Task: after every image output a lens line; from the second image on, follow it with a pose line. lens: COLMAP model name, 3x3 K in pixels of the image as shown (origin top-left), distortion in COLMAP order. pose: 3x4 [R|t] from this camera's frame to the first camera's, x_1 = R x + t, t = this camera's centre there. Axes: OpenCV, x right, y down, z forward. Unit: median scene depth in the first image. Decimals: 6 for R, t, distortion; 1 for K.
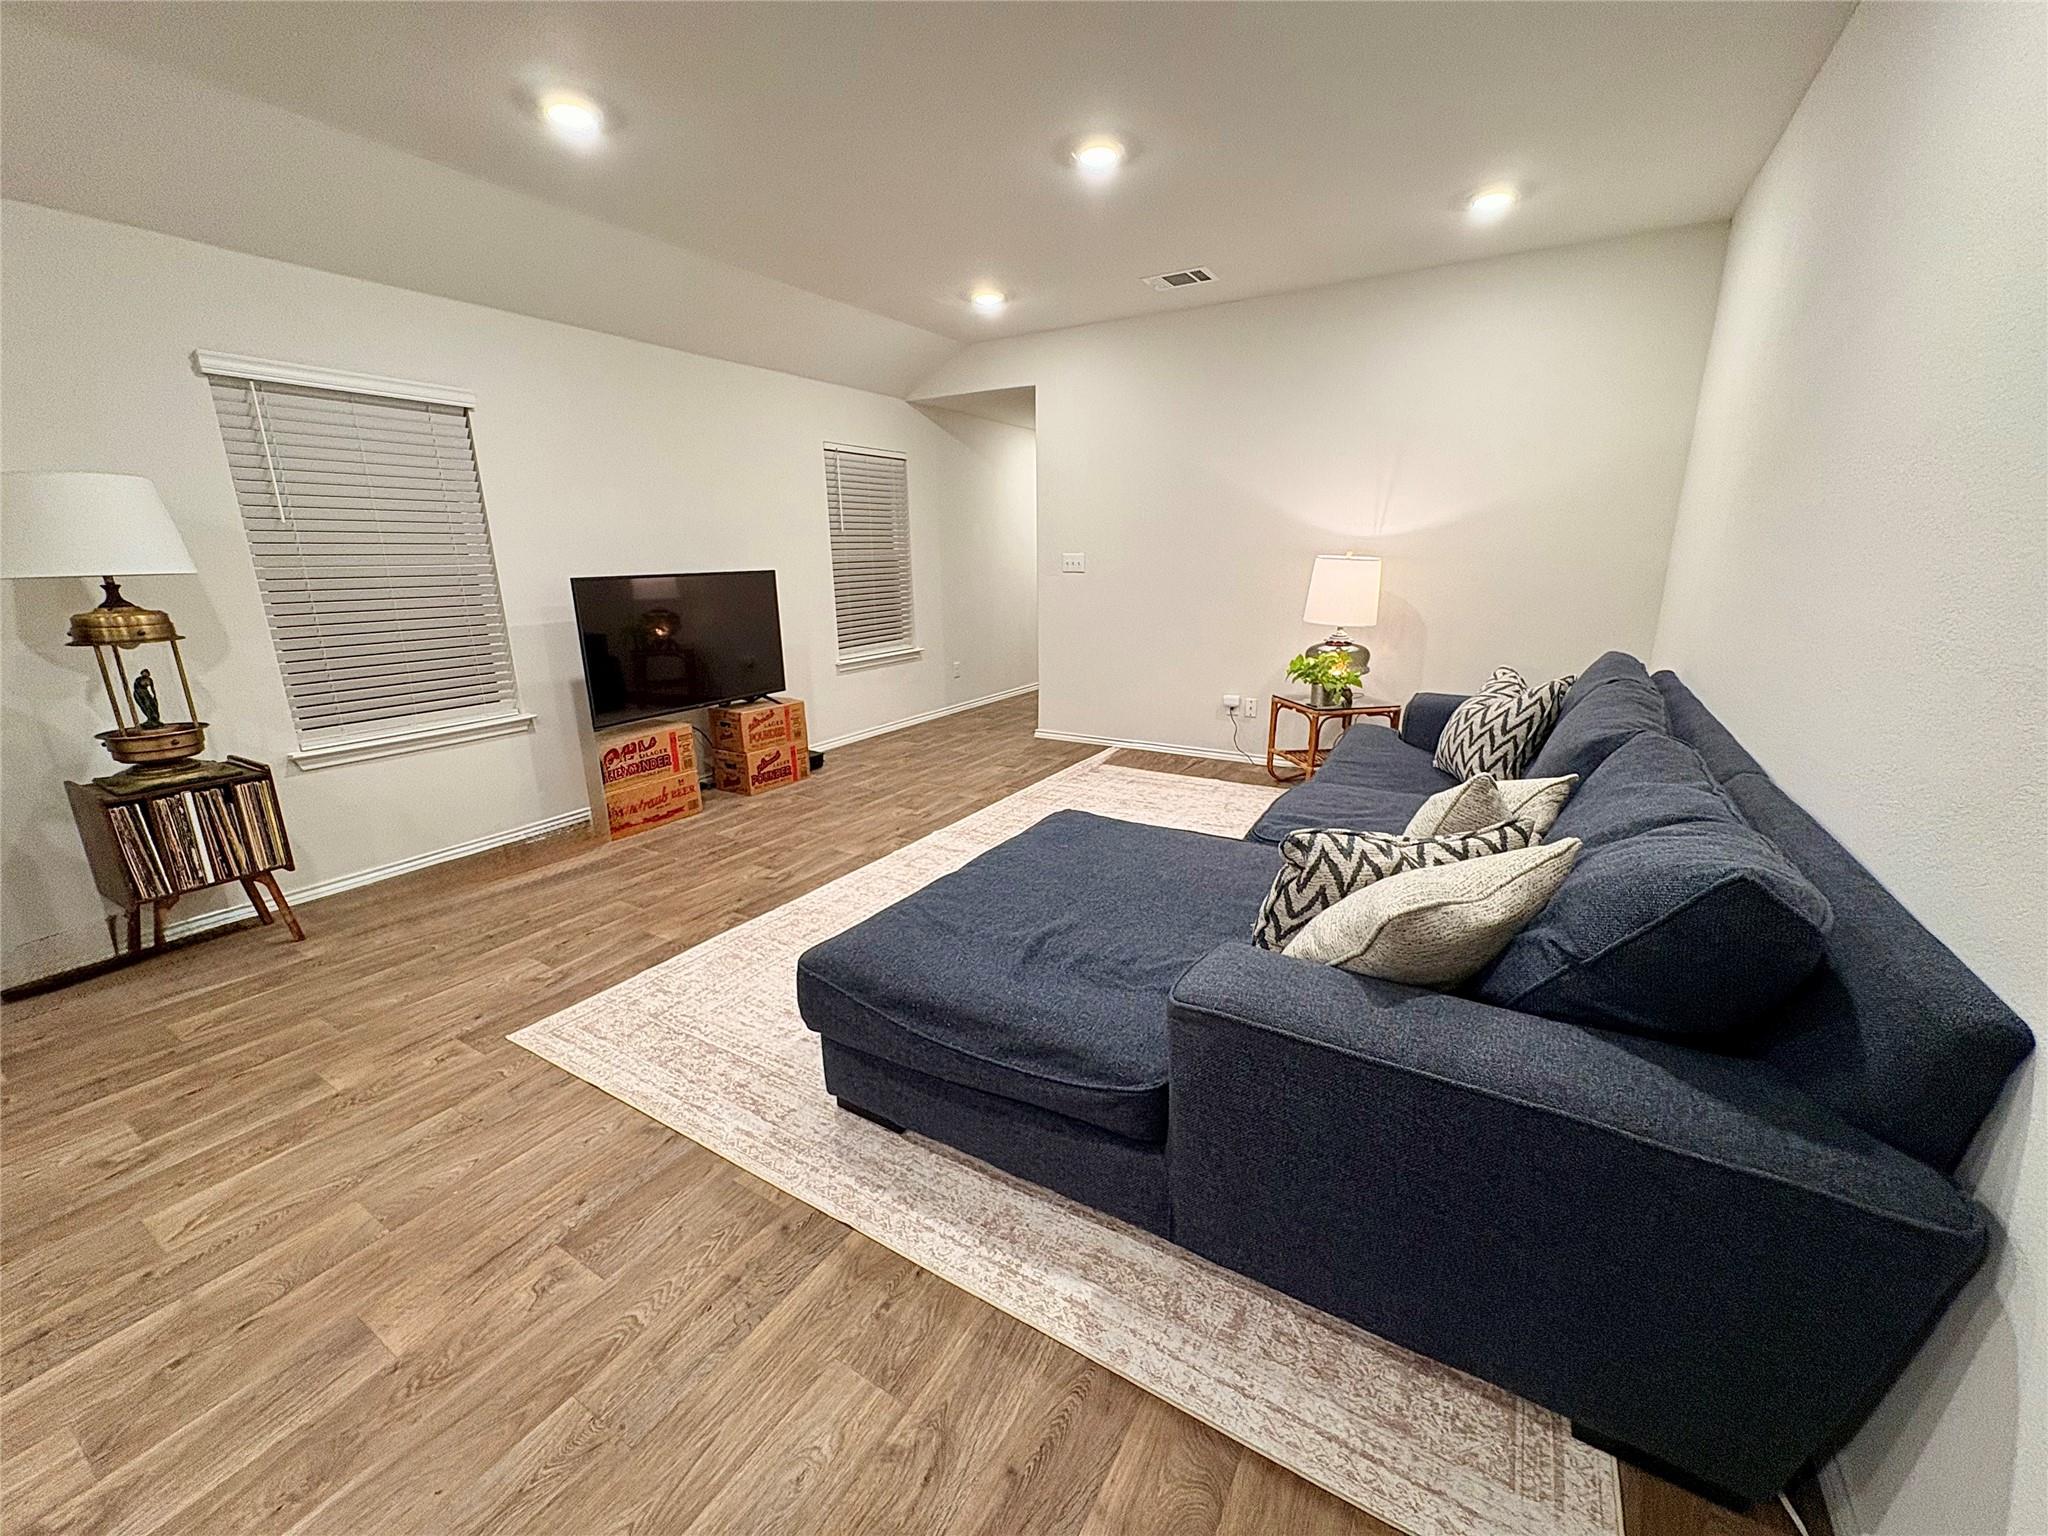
lens RADIAL K [[818.0, 0, 1024.0], [0, 818.0, 768.0], [0, 0, 1]] dist [0.001177, 0.000126]
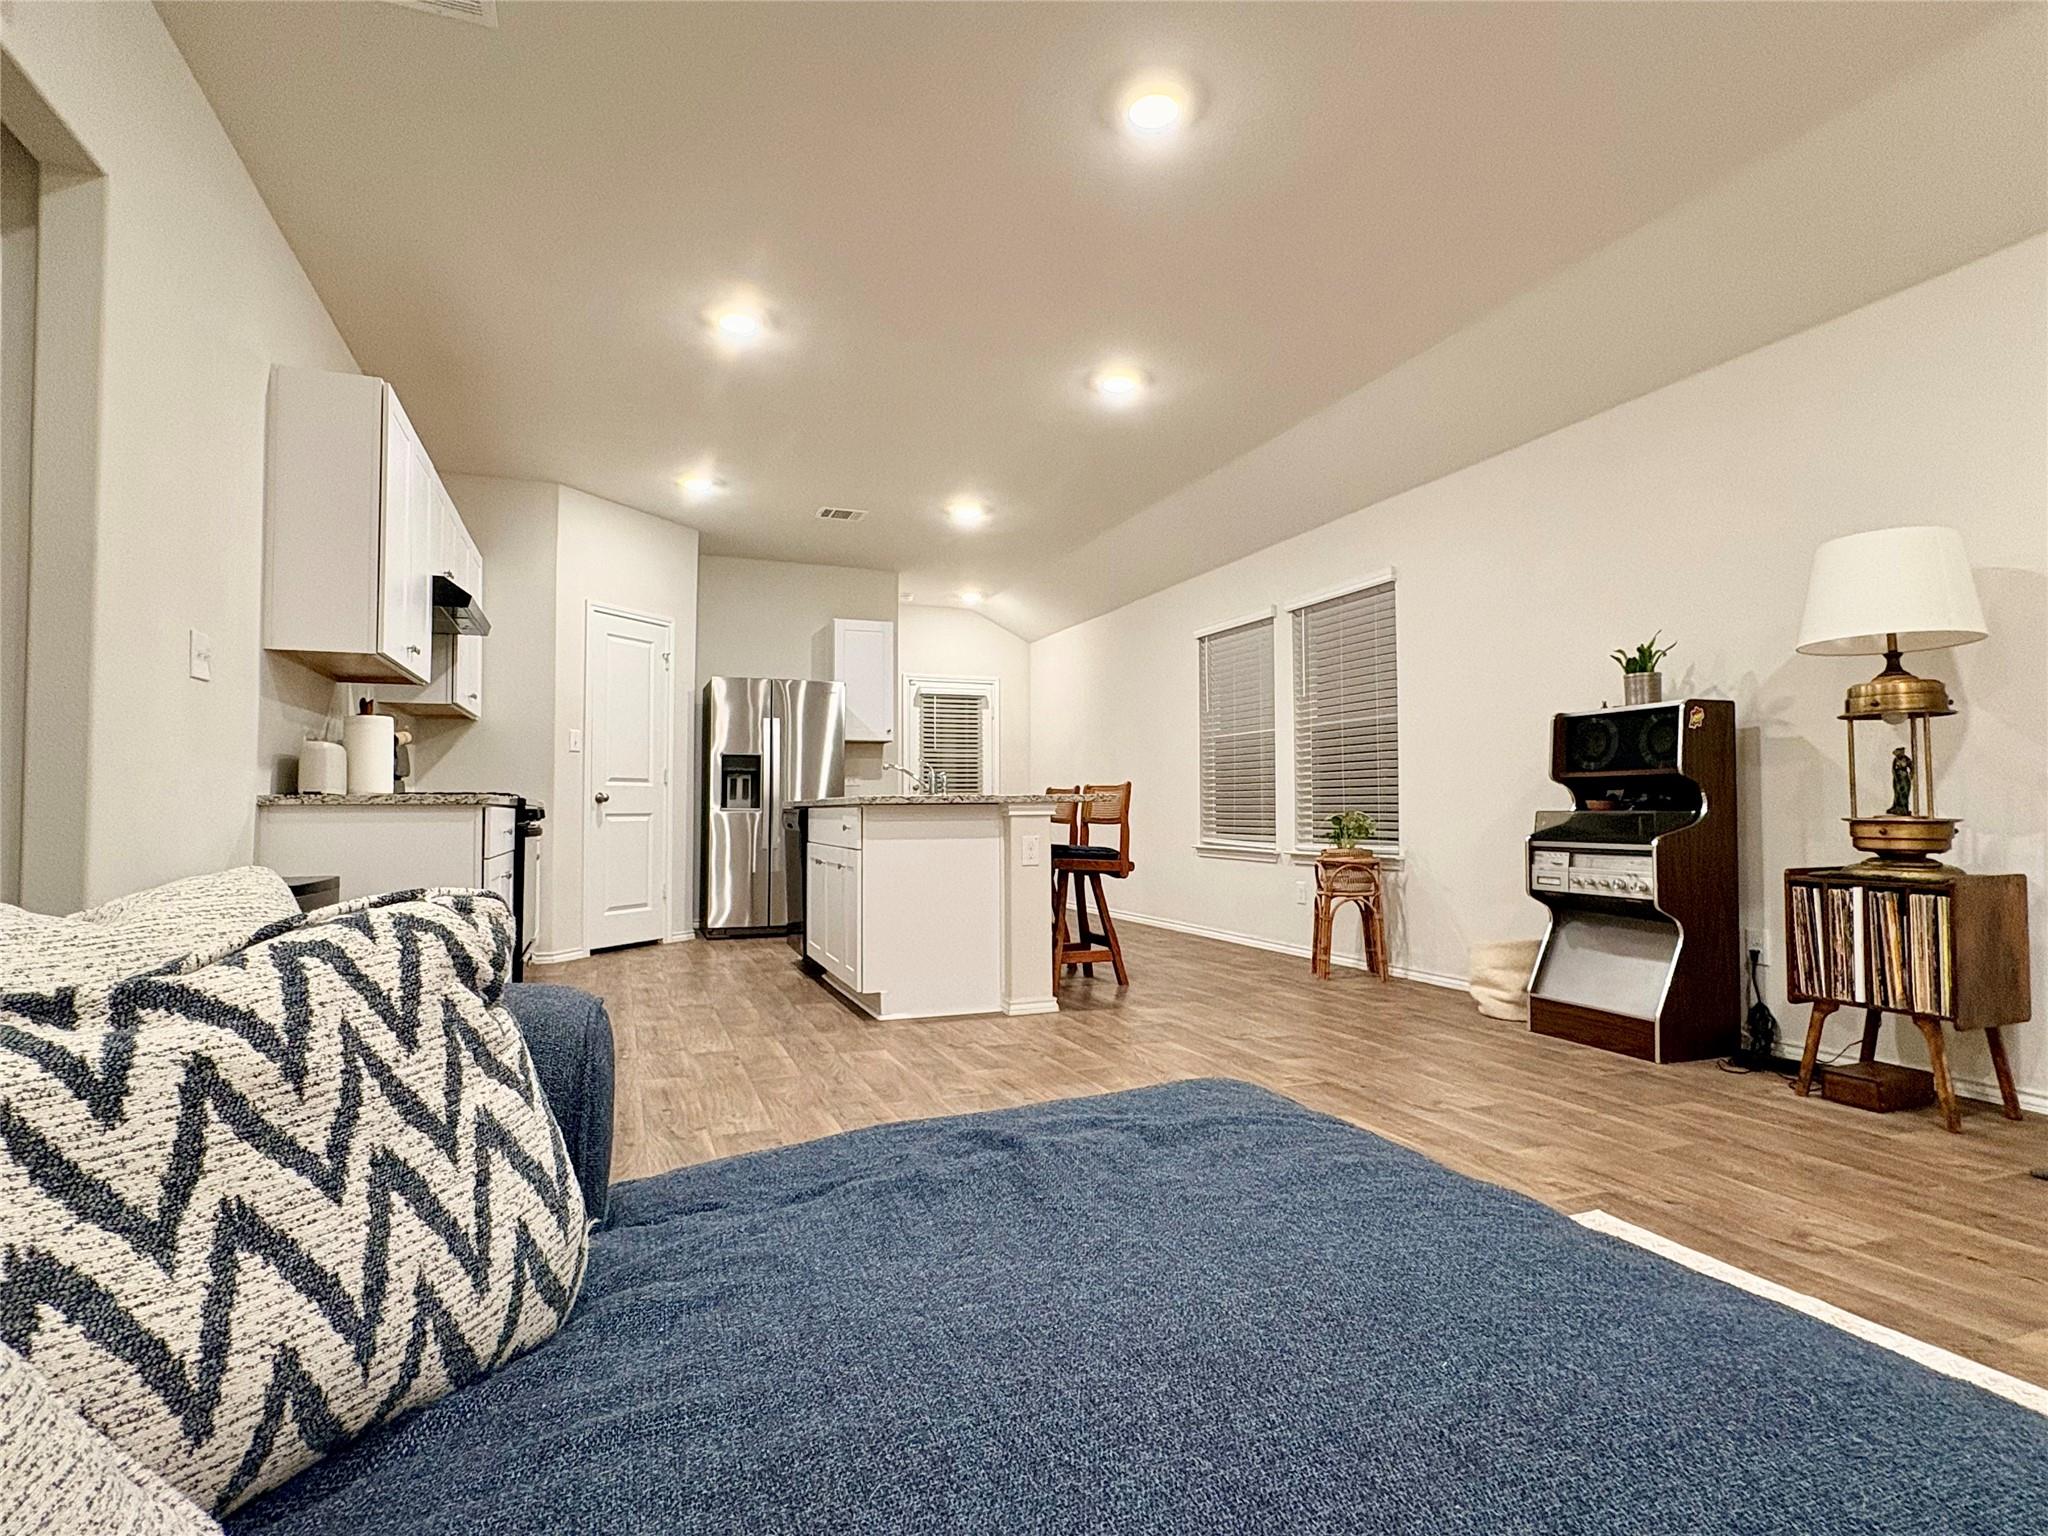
lens RADIAL K [[1050.1, 0, 1024.0], [0, 1050.1, 768.0], [0, 0, 1]] dist [0.001421, 0.000219]
pose [[-0.606574, -0.018792, -0.794805, 0.349361], [-0.193921, 0.973022, 0.124990, -0.056149], [0.771014, 0.229945, -0.593854, 0.904285]]
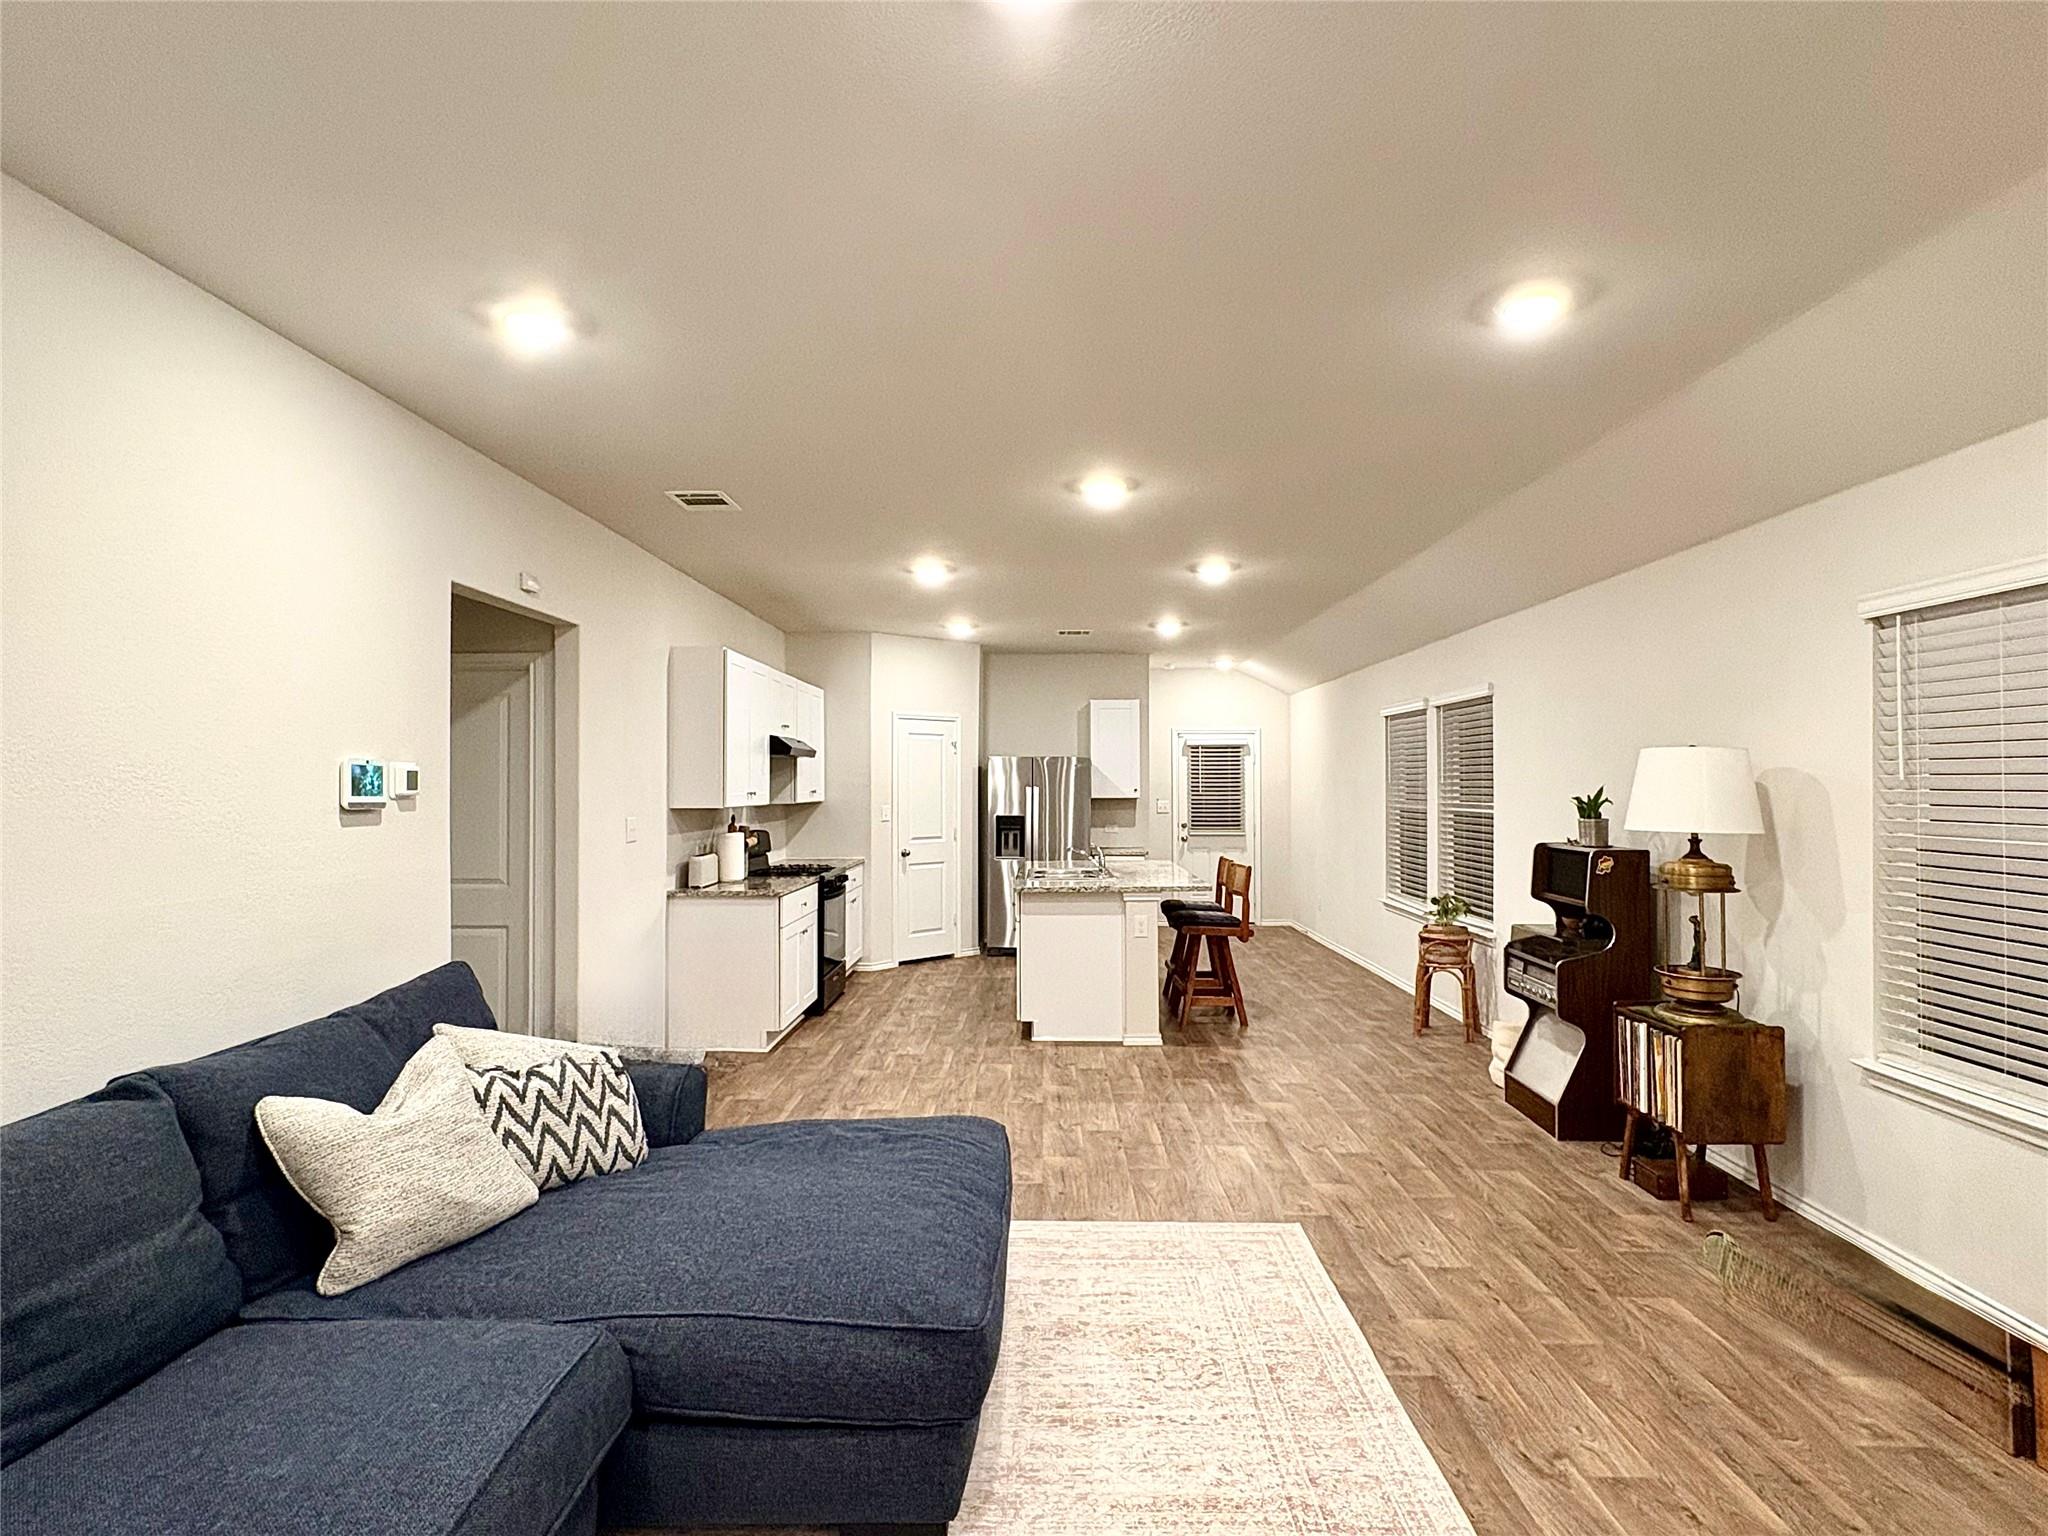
lens RADIAL K [[1050.1, 0, 1024.0], [0, 1050.1, 768.0], [0, 0, 1]] dist [0.001421, 0.000219]
pose [[-0.863586, 0.003754, -0.504187, 0.379751], [-0.118531, 0.970436, 0.210249, -0.474478], [0.490071, 0.241330, -0.837610, 1.603105]]
